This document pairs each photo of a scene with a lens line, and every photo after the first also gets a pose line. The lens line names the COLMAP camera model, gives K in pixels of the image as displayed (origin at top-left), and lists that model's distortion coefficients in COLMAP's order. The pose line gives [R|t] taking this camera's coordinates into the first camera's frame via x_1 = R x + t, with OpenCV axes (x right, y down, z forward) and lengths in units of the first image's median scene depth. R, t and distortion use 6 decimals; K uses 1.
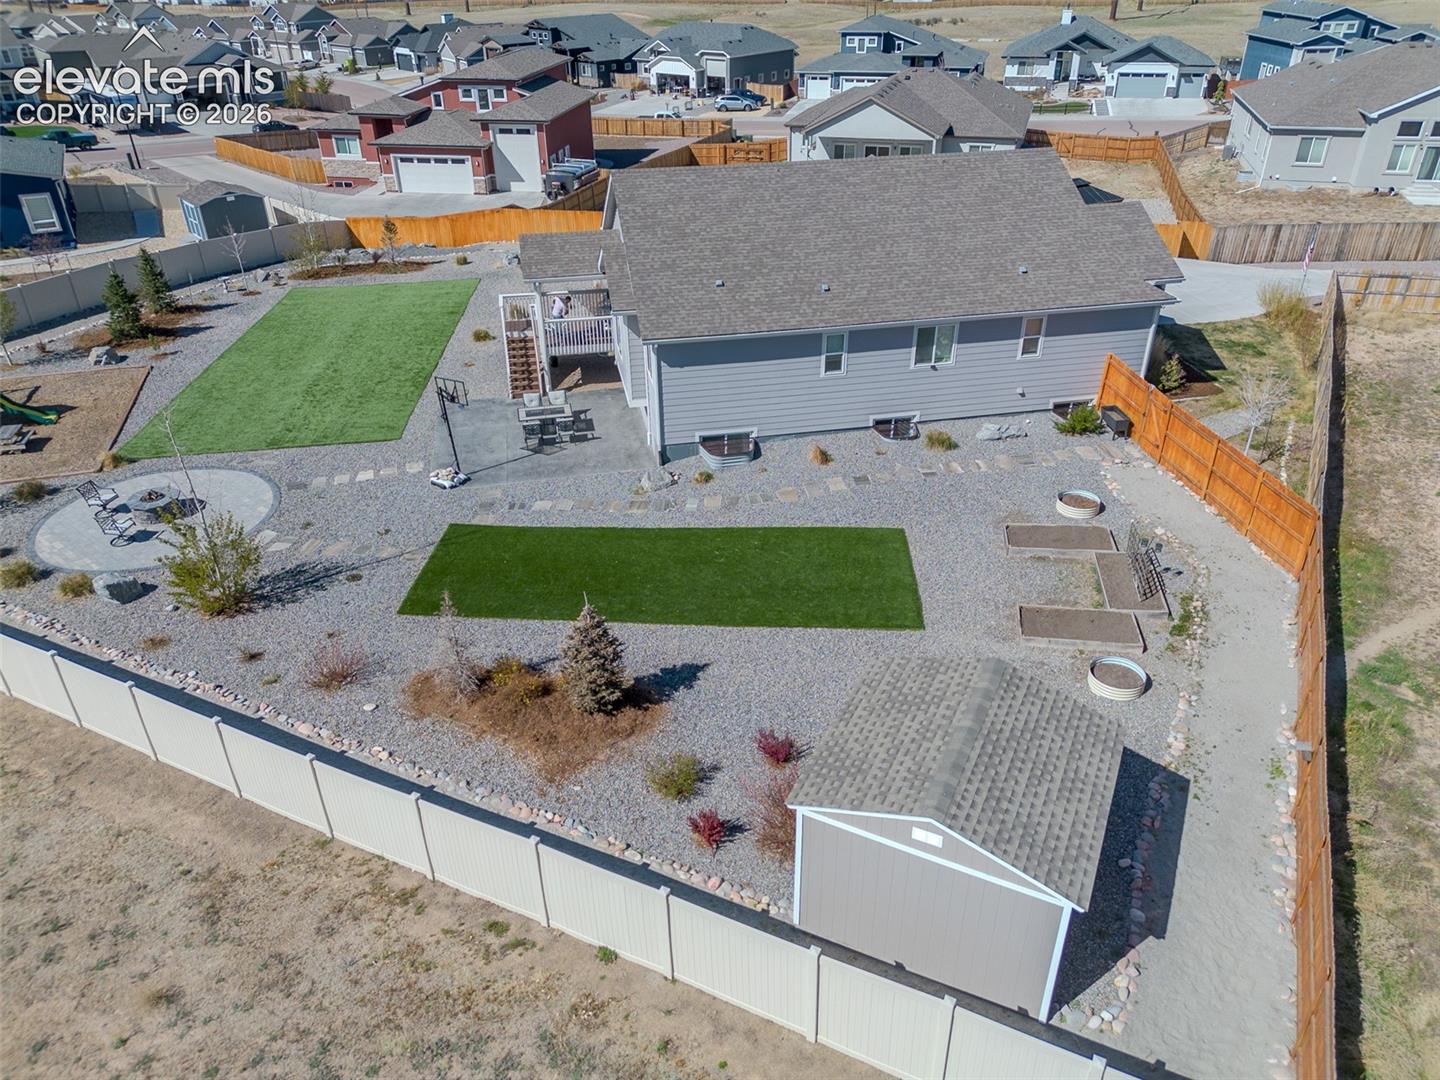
lens RADIAL K [[1015.4, 0, 720.2], [0, 1015.4, 542.2], [0, 0, 1]] dist [0.057784, -0.048744]
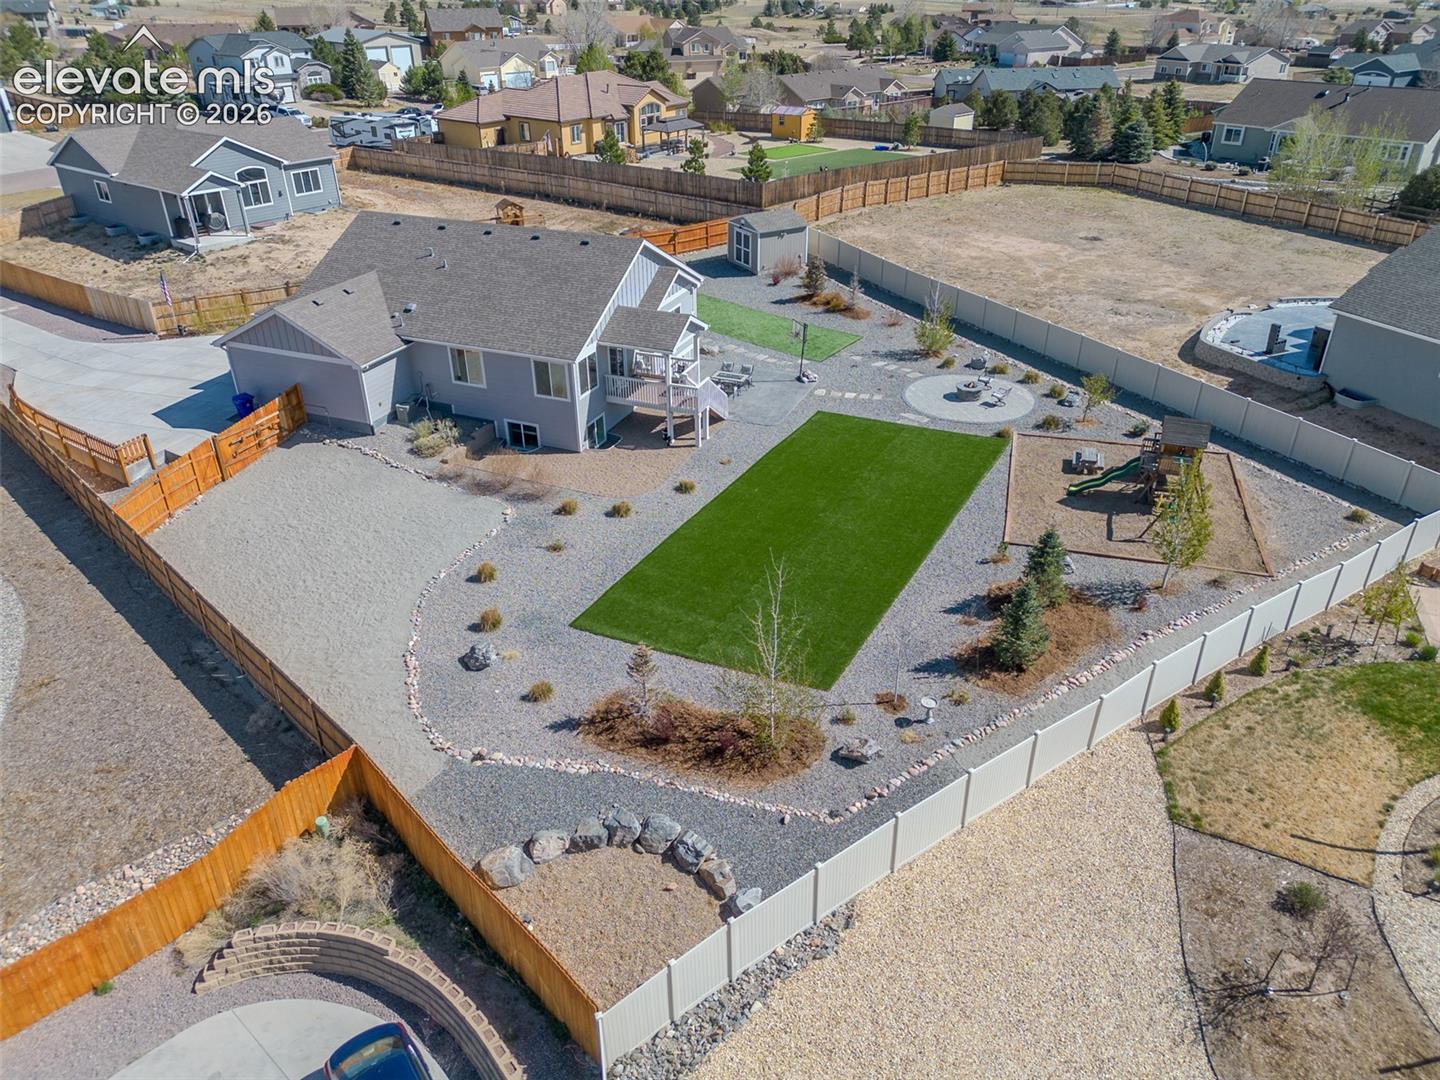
lens RADIAL K [[1015.4, 0, 721.1], [0, 1015.4, 537.4], [0, 0, 1]] dist [0.057784, -0.048744]
pose [[-0.838285, -0.253622, 0.482654, -0.704977], [0.290929, 0.540610, 0.789368, -0.883219], [-0.461128, 0.802133, -0.379399, 1.321029]]
